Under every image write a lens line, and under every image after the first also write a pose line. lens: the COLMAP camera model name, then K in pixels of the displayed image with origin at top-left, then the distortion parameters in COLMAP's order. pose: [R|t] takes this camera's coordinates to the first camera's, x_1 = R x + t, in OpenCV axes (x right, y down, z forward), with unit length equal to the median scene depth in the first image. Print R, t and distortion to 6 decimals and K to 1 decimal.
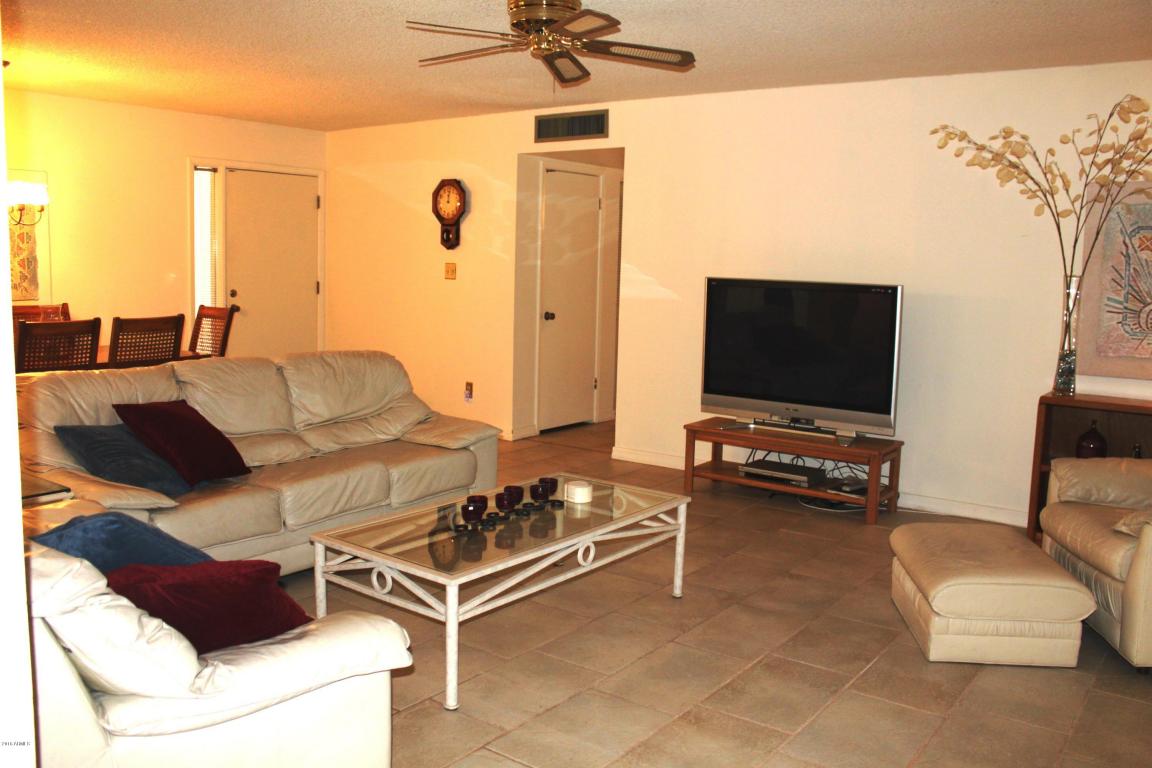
lens RADIAL K [[972.6, 0, 578.1], [0, 972.6, 385.4], [0, 0, 1]] dist [-0.130353, 0.105578]
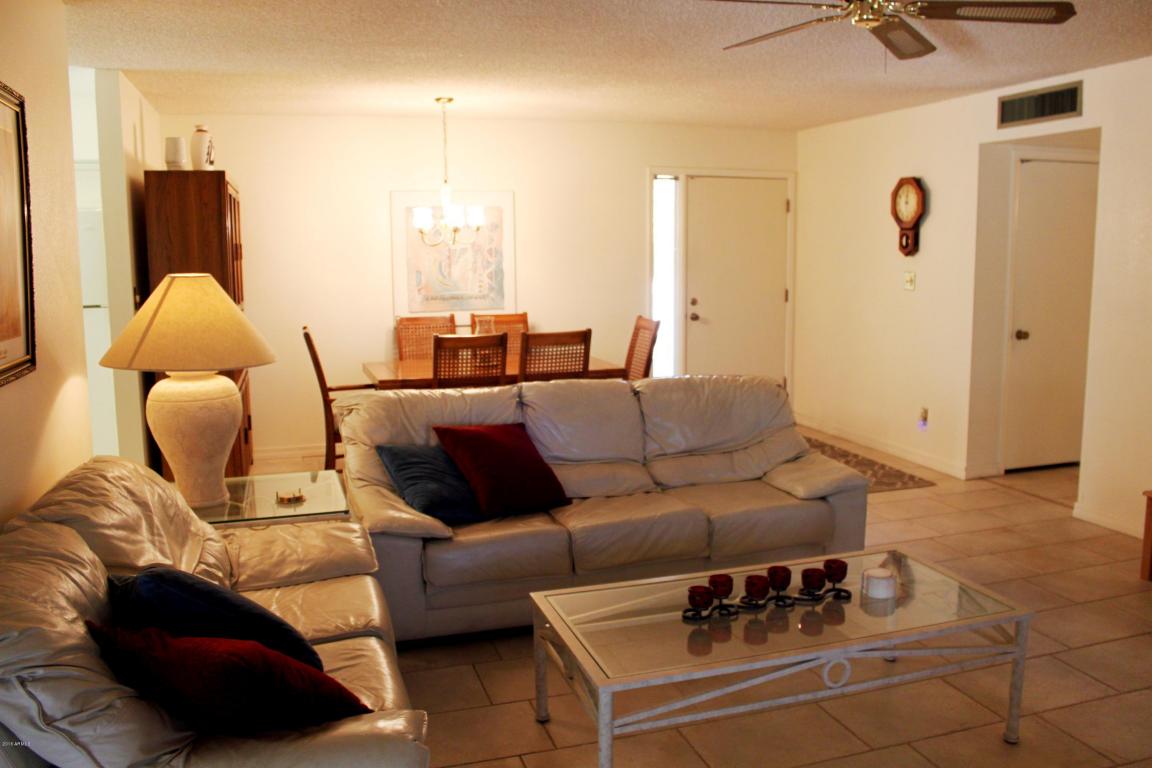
lens RADIAL K [[972.6, 0, 579.6], [0, 972.6, 380.3], [0, 0, 1]] dist [-0.130353, 0.105578]
pose [[0.830586, 0.047750, -0.554840, 0.120277], [-0.047185, 0.998769, 0.015319, -0.029362], [0.554888, 0.013457, 0.831816, 0.118705]]
